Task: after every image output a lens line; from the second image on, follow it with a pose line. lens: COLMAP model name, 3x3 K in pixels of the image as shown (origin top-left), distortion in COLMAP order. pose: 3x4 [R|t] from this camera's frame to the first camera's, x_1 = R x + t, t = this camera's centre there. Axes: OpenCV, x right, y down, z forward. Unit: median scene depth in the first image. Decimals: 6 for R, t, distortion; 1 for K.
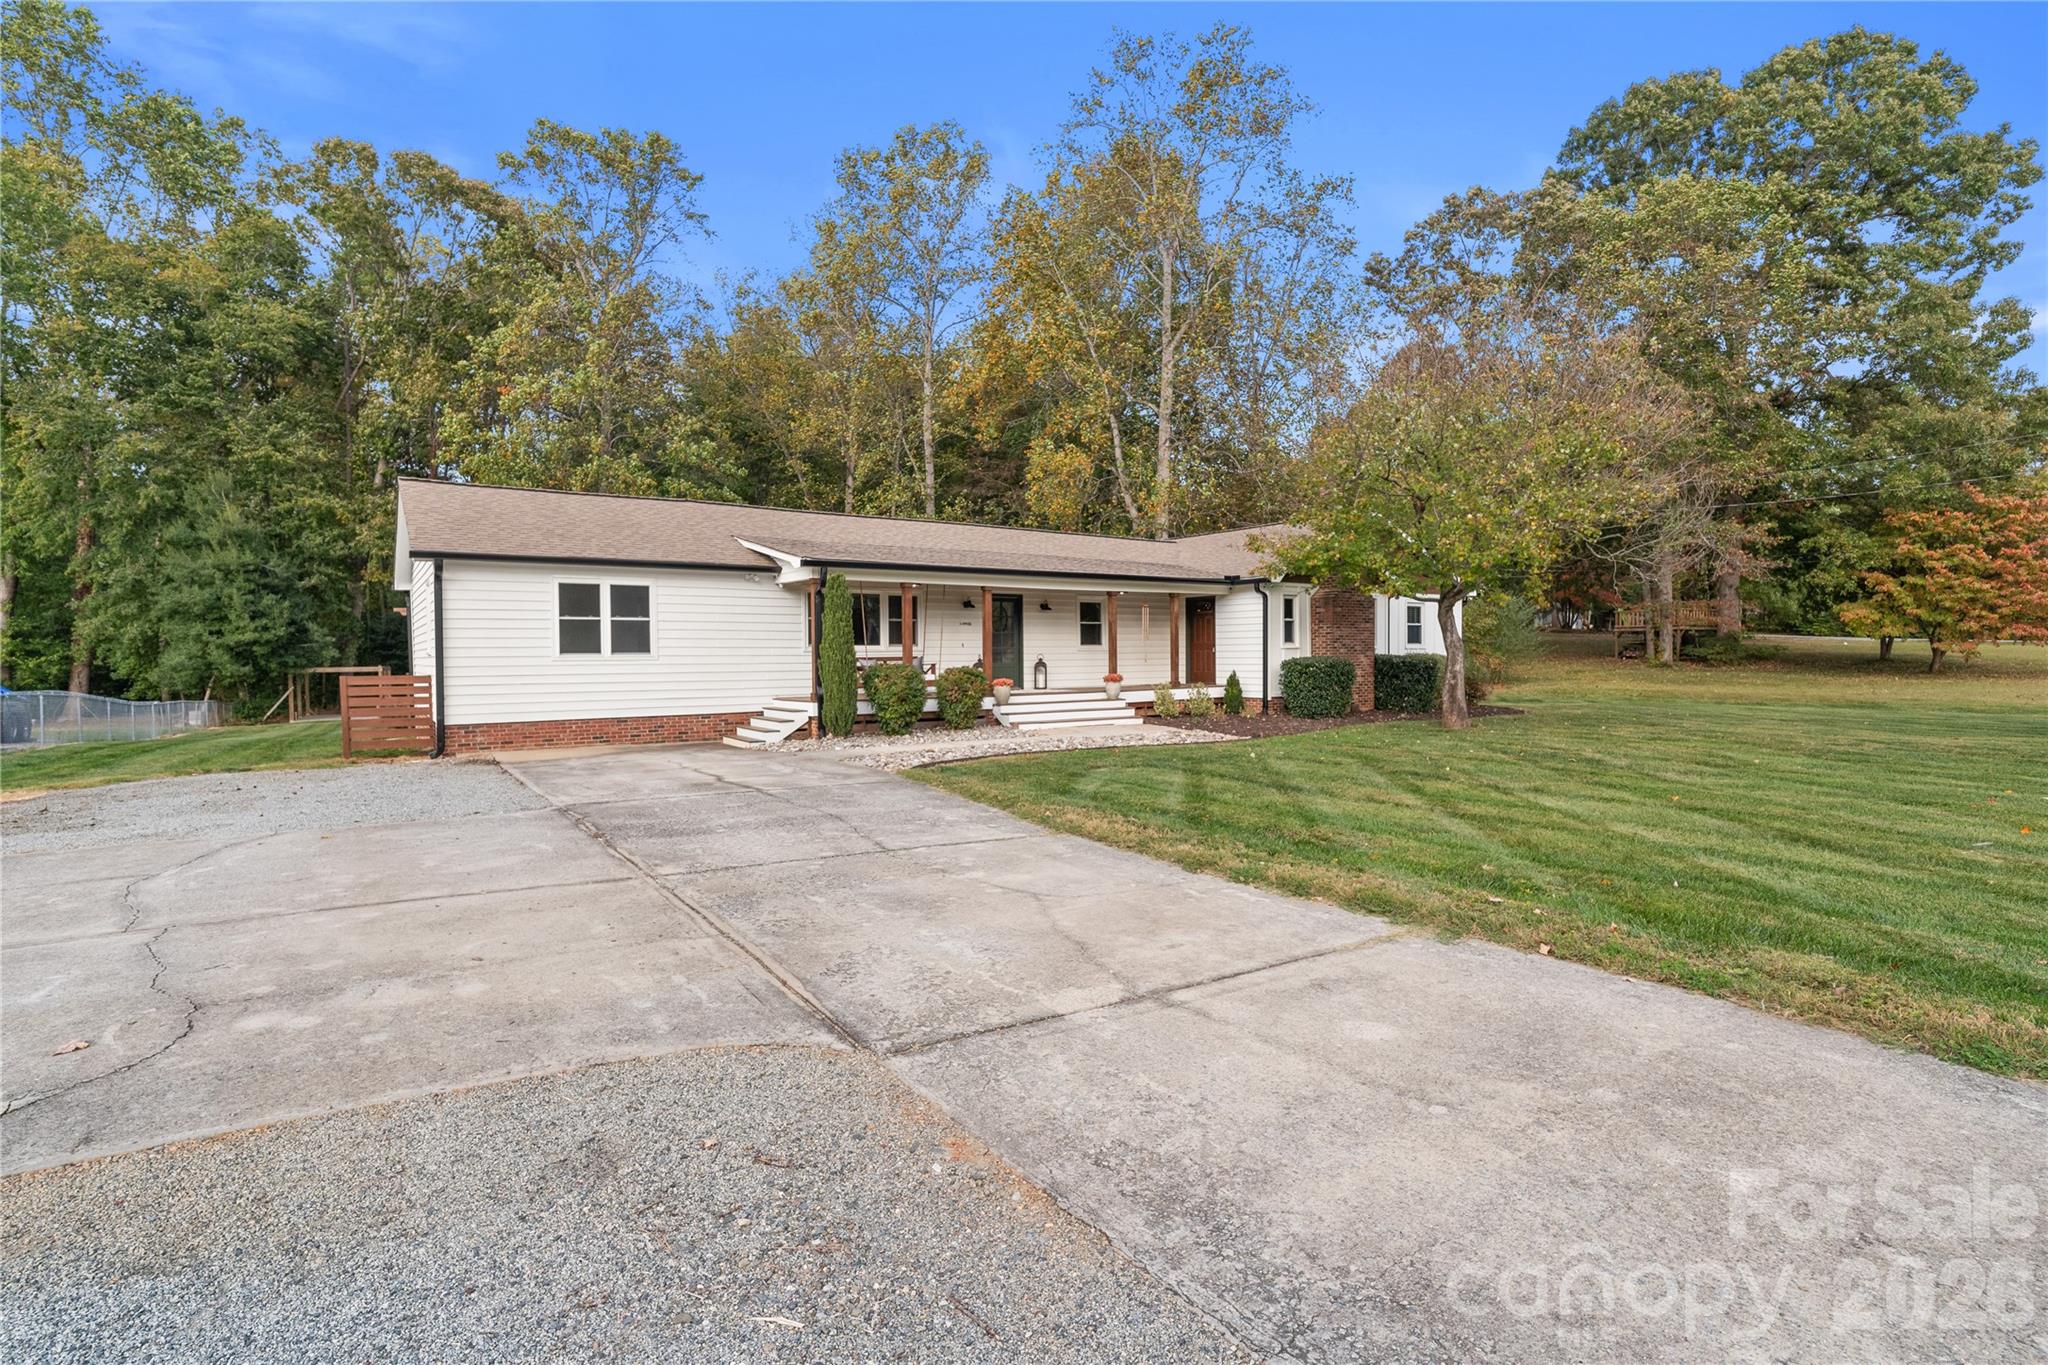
lens RADIAL K [[988.2, 0, 1014.4], [0, 988.2, 666.9], [0, 0, 1]] dist [-0.018253, 0.005967]
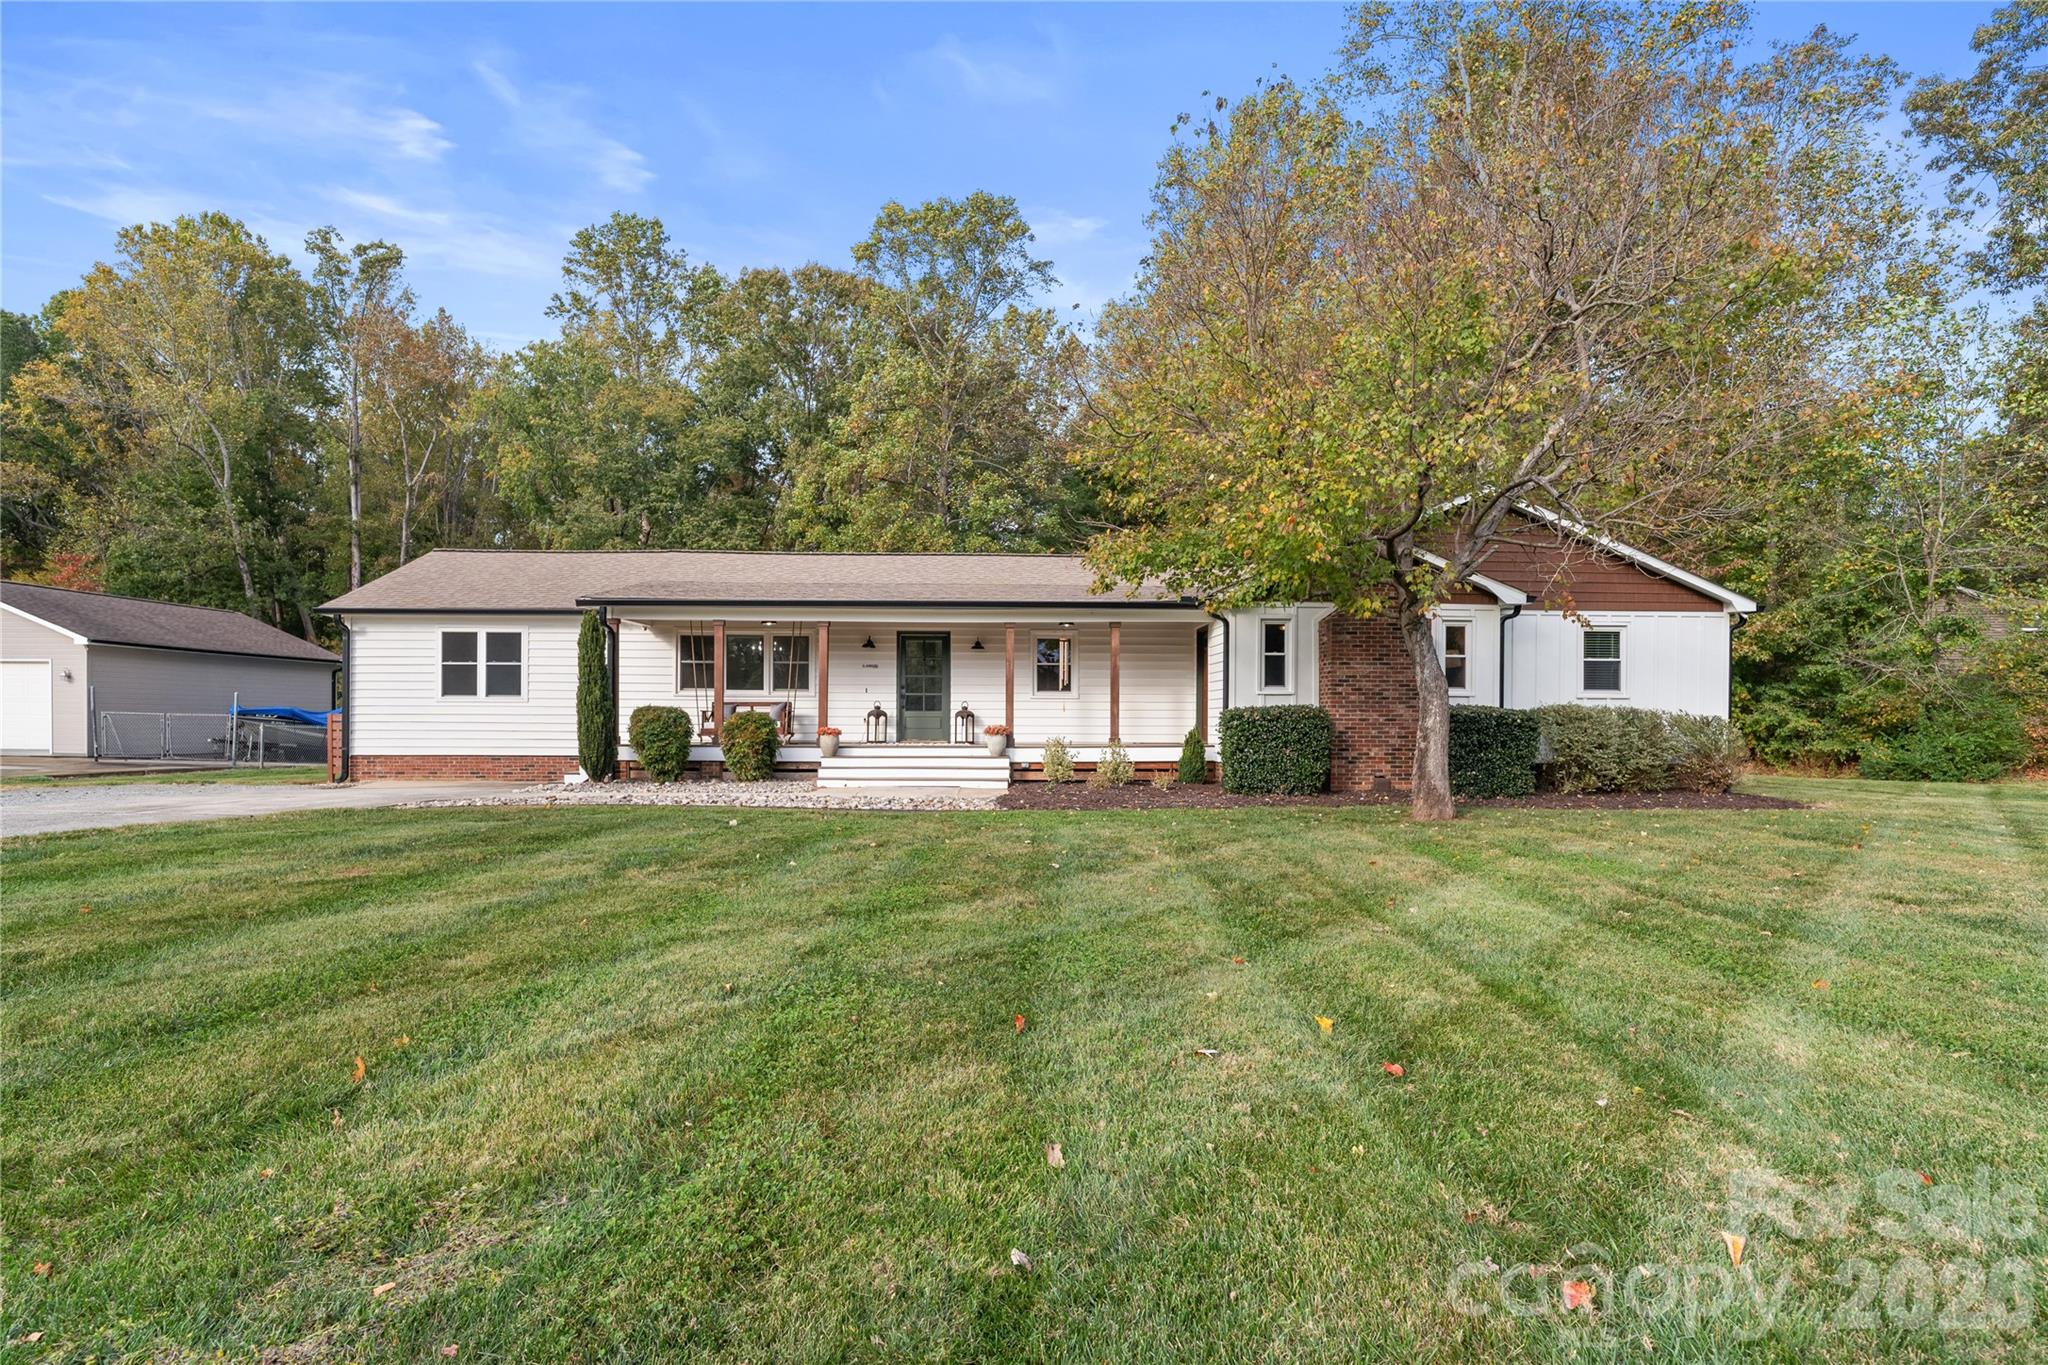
lens RADIAL K [[988.2, 0, 1022.6], [0, 988.2, 698.9], [0, 0, 1]] dist [-0.018253, 0.005967]
pose [[0.823434, 0.005794, -0.567382, 0.678729], [-0.018927, 0.999672, -0.017261, -0.002538], [0.567096, 0.024952, 0.823274, 0.433582]]
